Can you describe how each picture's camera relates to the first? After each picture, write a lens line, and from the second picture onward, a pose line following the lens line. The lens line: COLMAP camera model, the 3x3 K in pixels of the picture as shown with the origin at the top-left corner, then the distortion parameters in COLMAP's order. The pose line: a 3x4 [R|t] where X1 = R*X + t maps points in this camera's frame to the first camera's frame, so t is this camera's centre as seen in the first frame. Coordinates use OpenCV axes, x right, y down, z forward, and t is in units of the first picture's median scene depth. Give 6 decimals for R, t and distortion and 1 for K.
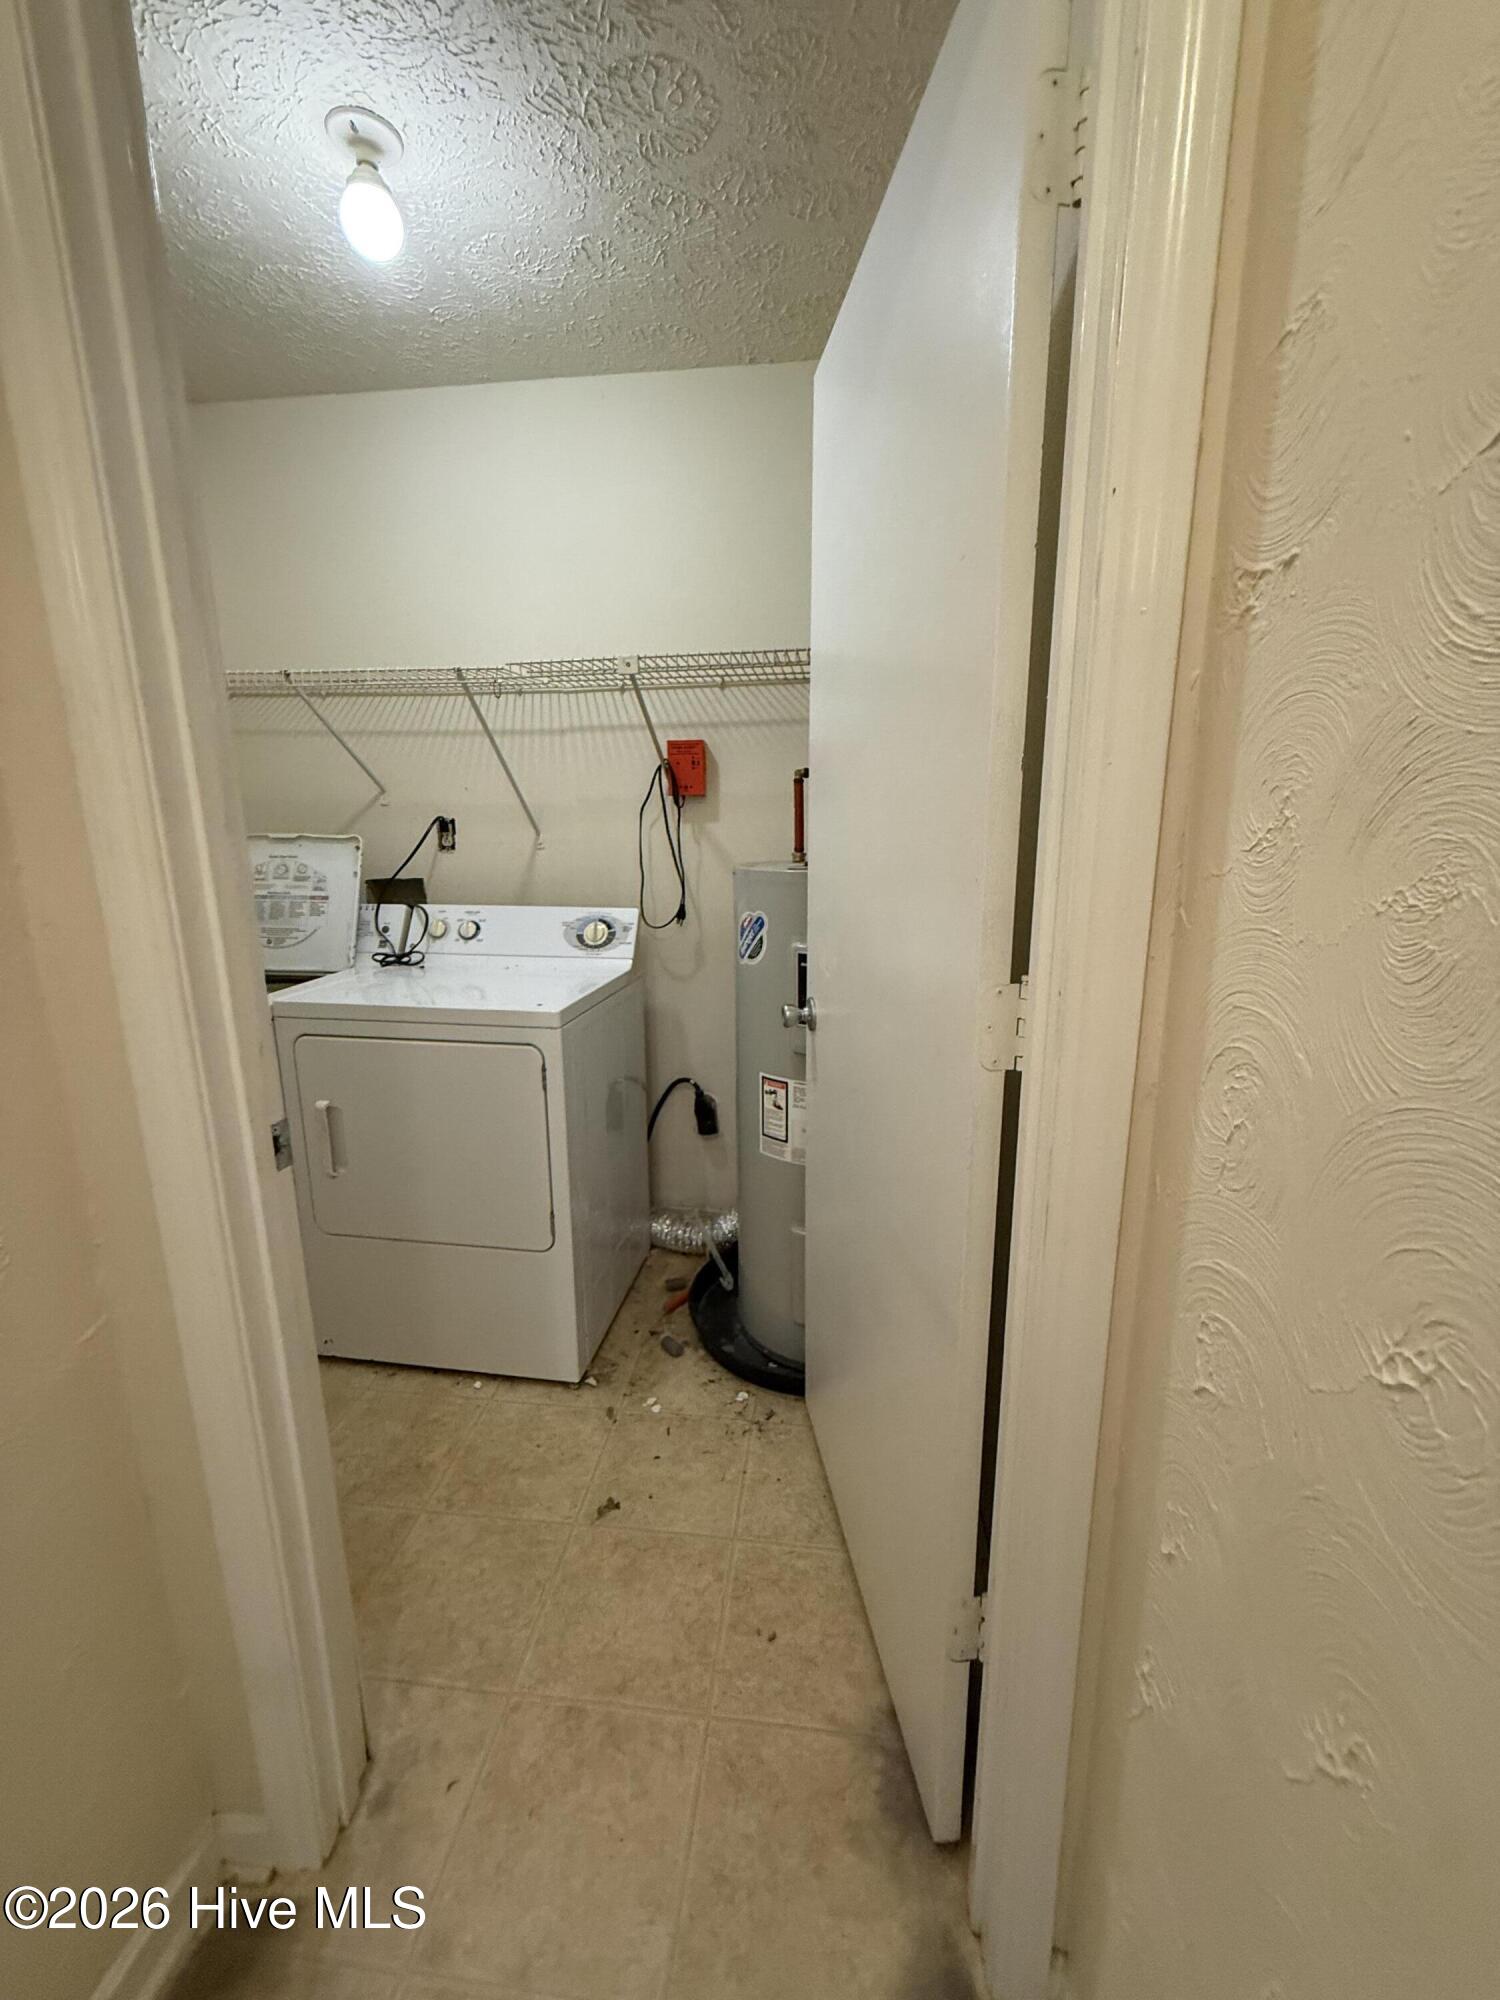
lens RADIAL K [[798.6, 0, 747.5], [0, 798.6, 997.7], [0, 0, 1]] dist [0.002360, -0.000040]
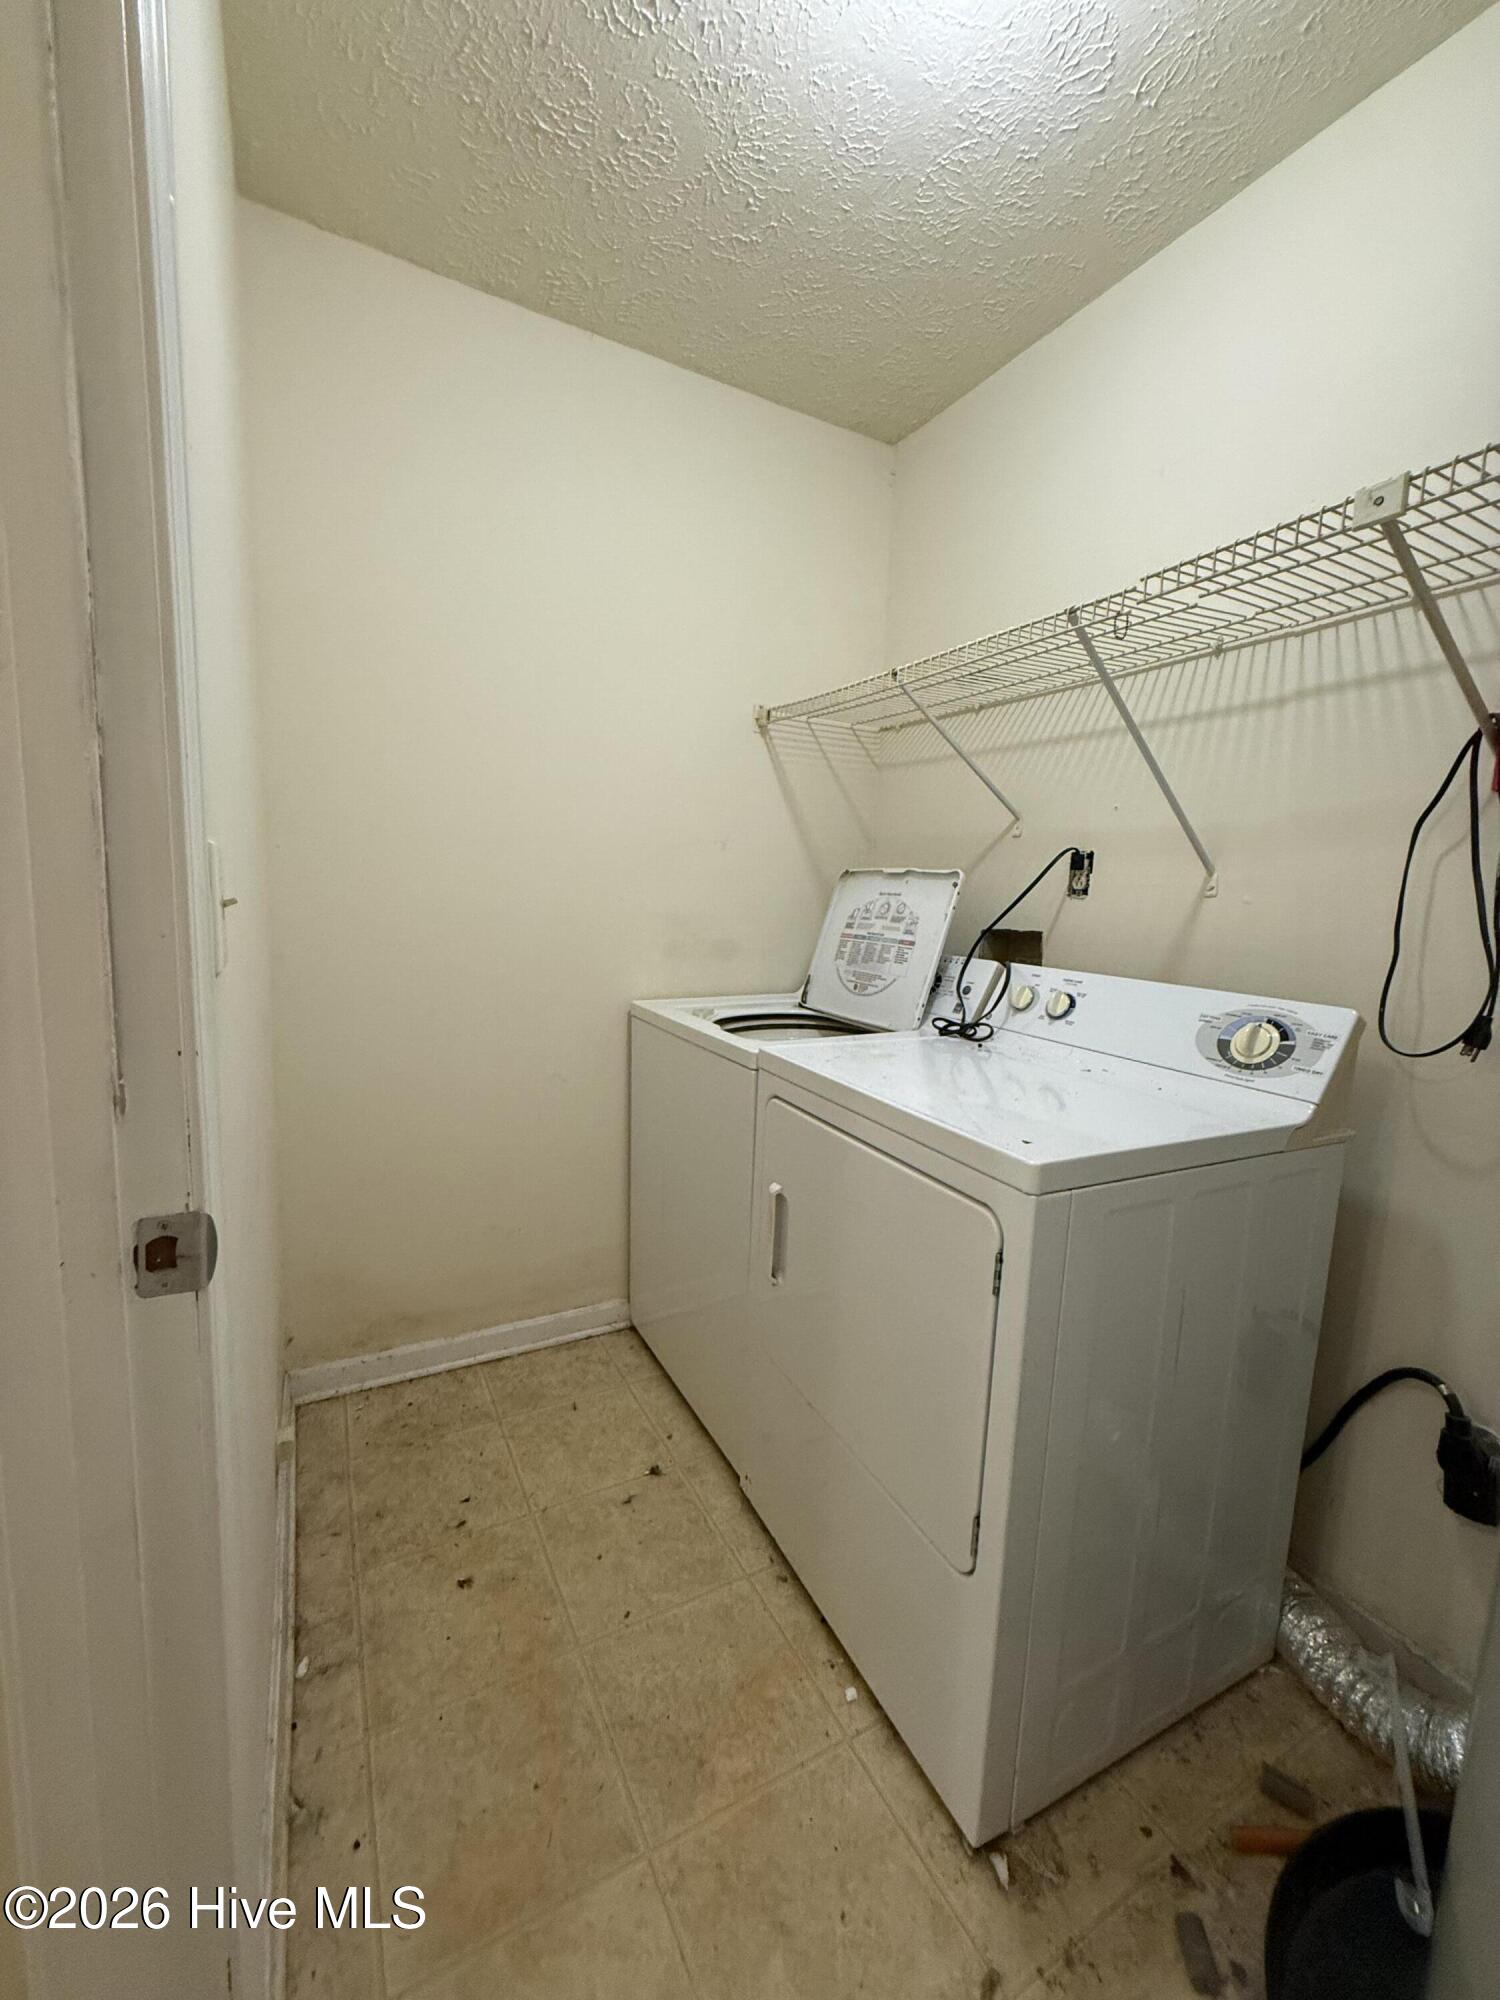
lens RADIAL K [[798.6, 0, 749.0], [0, 798.6, 997.4], [0, 0, 1]] dist [0.002360, -0.000040]
pose [[0.575780, 0.131458, -0.806967, 0.049910], [-0.212284, 0.977177, 0.007718, -0.040644], [0.789565, 0.166862, 0.590546, 0.386131]]
